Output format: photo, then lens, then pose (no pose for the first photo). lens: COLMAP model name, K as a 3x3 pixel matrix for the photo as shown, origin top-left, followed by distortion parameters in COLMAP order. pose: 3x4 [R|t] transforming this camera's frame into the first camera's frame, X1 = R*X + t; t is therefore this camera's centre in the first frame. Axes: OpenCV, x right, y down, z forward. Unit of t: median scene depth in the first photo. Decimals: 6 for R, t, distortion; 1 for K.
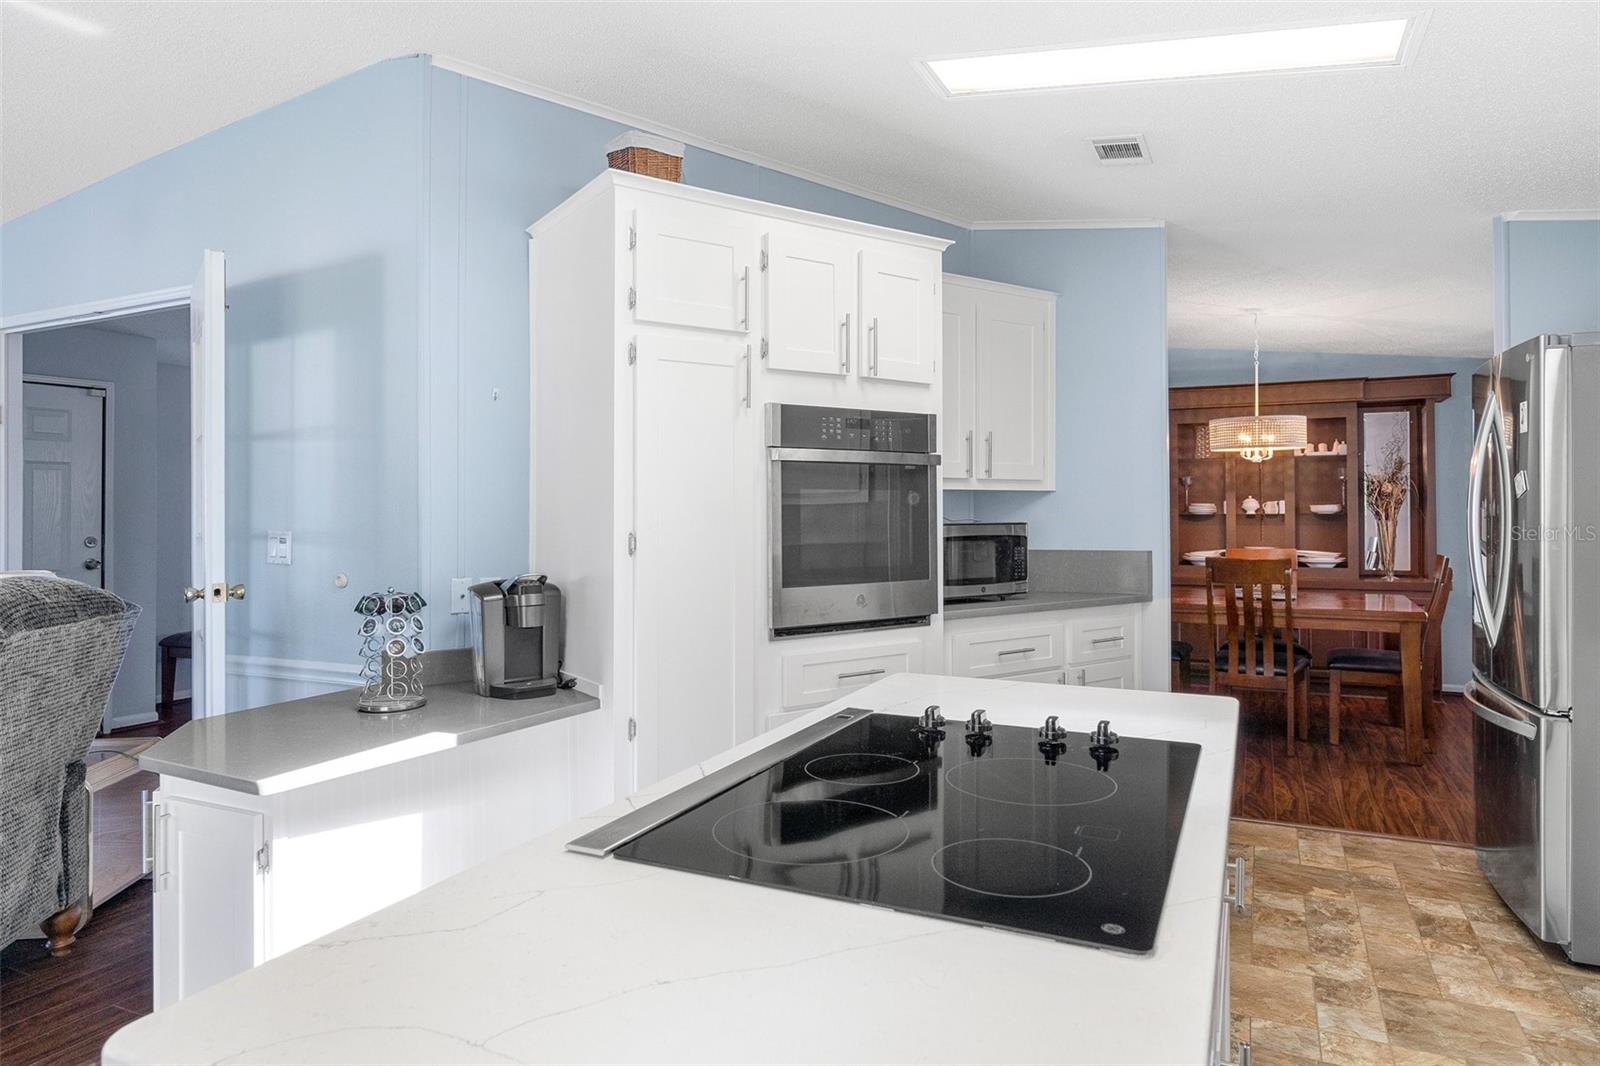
lens RADIAL K [[944.8, 0, 818.3], [0, 944.8, 509.4], [0, 0, 1]] dist [-0.006046, 0.000948]
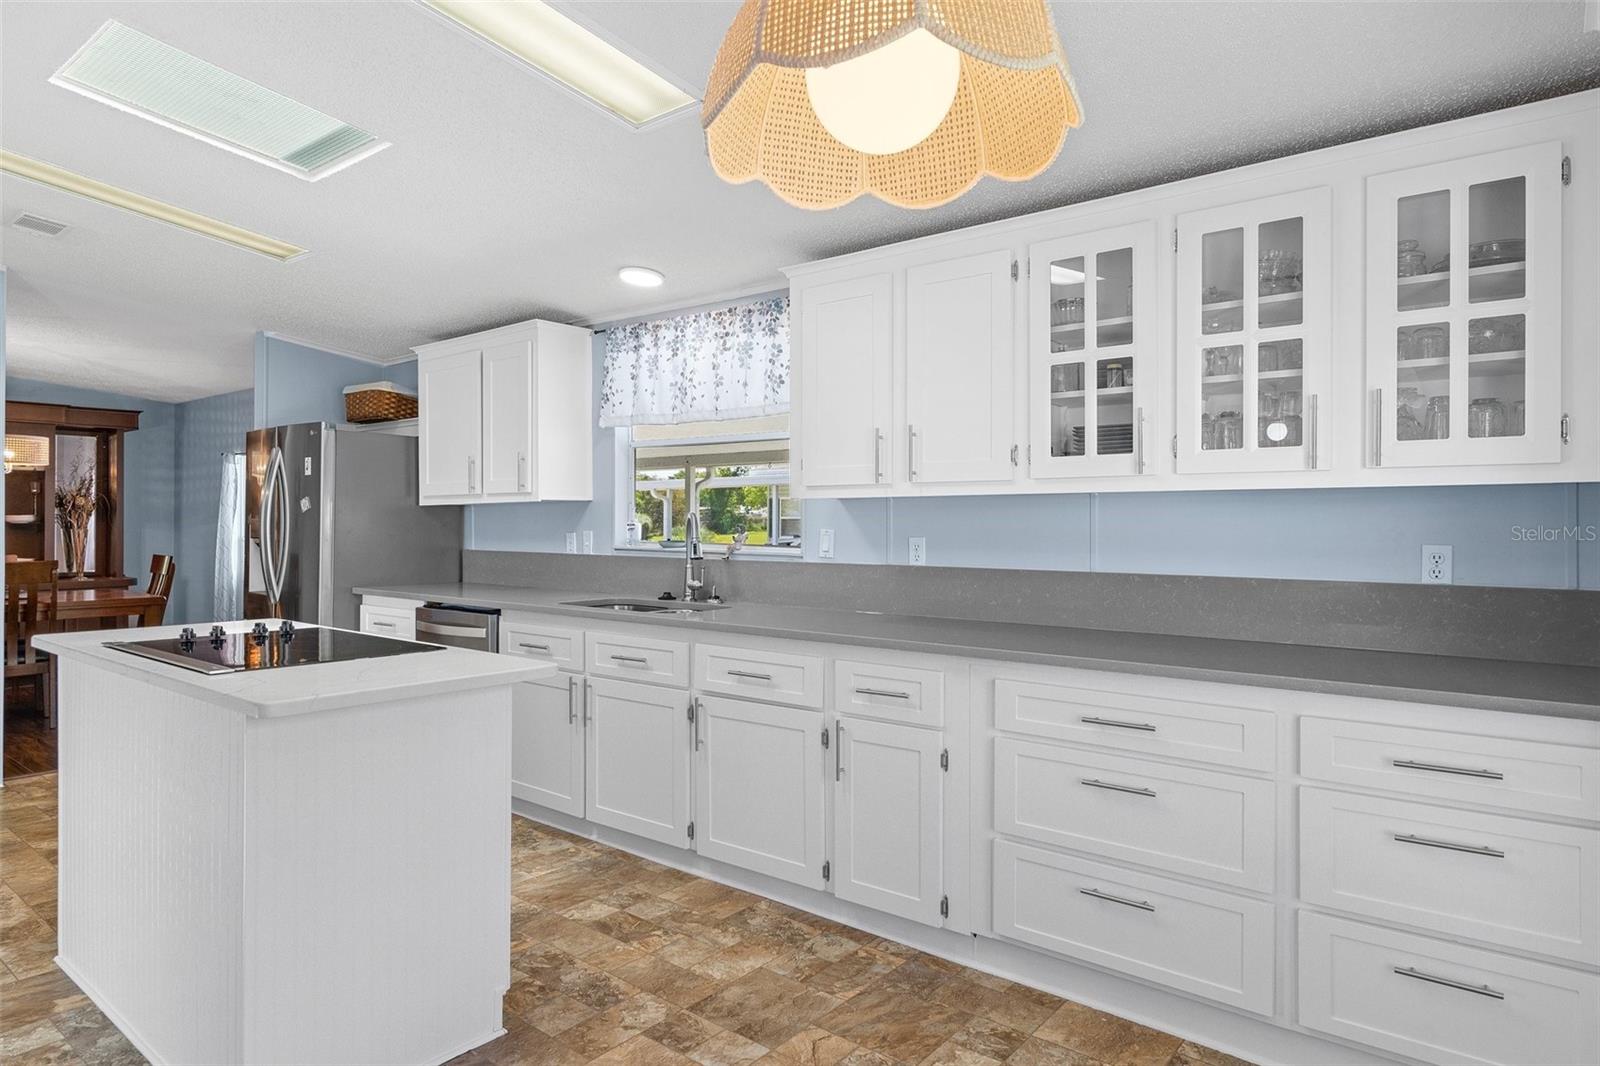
lens RADIAL K [[944.8, 0, 781.1], [0, 944.8, 510.4], [0, 0, 1]] dist [-0.006046, 0.000948]
pose [[0.236657, 0.014715, 0.971482, -0.640497], [-0.002389, 0.999891, -0.014563, 0.006615], [-0.971590, 0.001126, 0.236666, -0.227545]]
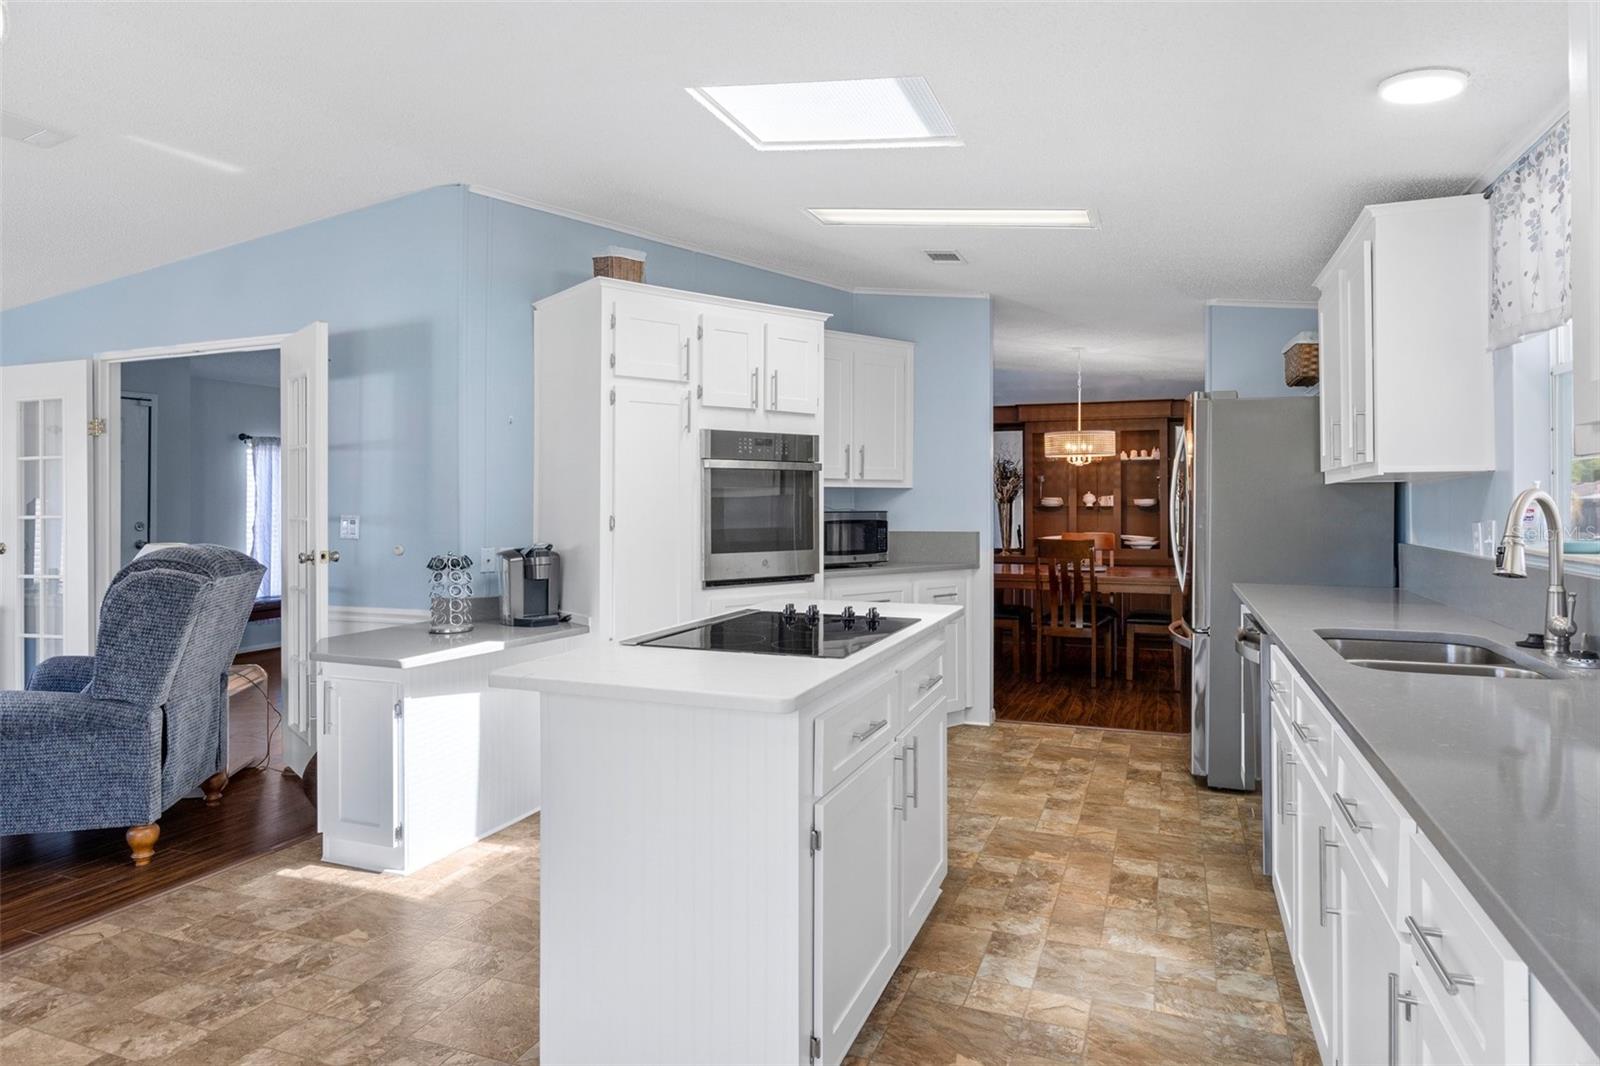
lens RADIAL K [[944.8, 0, 812.6], [0, 944.8, 488.1], [0, 0, 1]] dist [-0.006046, 0.000948]
pose [[0.996719, 0.004074, 0.080832, -0.000241], [-0.002812, 0.999872, -0.015724, 0.002764], [-0.080886, 0.015445, 0.996604, -0.436236]]
